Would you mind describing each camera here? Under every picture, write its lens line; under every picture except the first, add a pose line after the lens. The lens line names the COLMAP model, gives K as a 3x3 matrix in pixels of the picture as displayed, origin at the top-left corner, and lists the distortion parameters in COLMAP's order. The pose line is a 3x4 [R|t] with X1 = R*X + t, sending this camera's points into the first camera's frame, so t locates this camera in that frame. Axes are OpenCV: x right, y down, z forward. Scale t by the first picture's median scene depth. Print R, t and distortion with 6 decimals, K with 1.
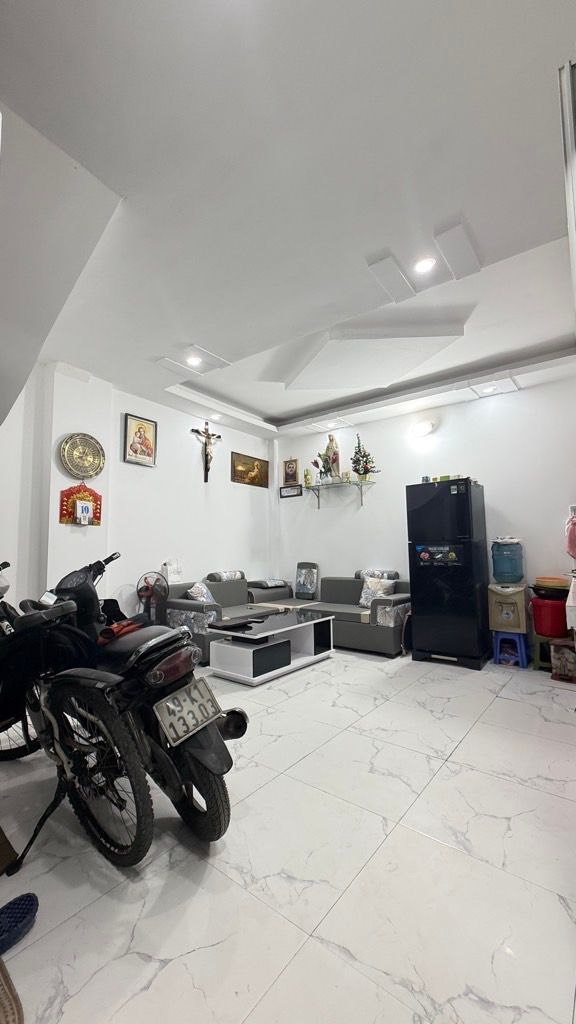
lens RADIAL K [[405.5, 0, 288.6], [0, 405.5, 515.7], [0, 0, 1]] dist [-0.000493, -0.000645]
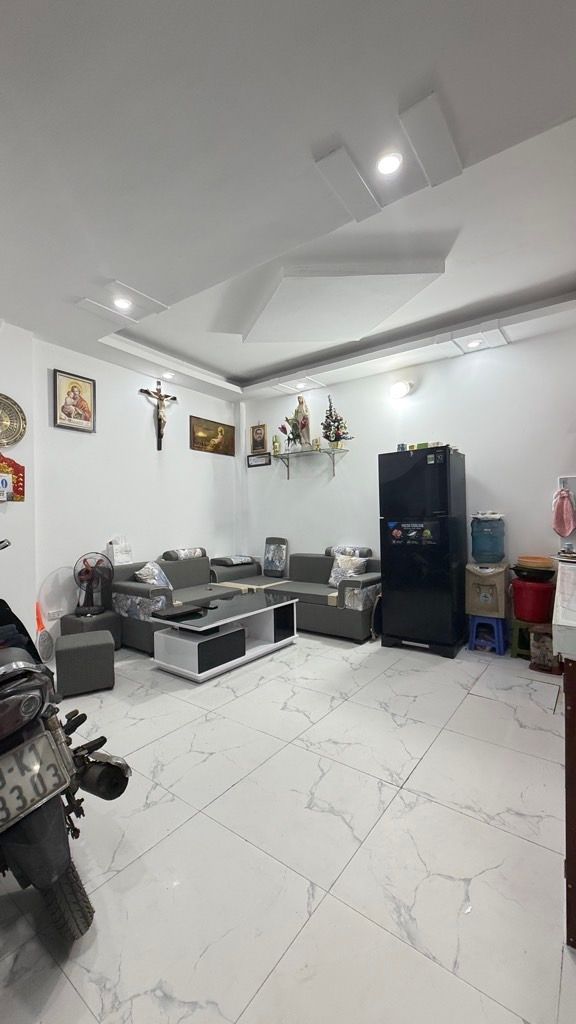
lens RADIAL K [[405.5, 0, 289.2], [0, 405.5, 515.5], [0, 0, 1]] dist [-0.000493, -0.000645]
pose [[0.999631, -0.004314, 0.026802, 0.078664], [0.002143, 0.996753, 0.080490, -0.014372], [-0.027062, -0.080403, 0.996395, 0.124194]]
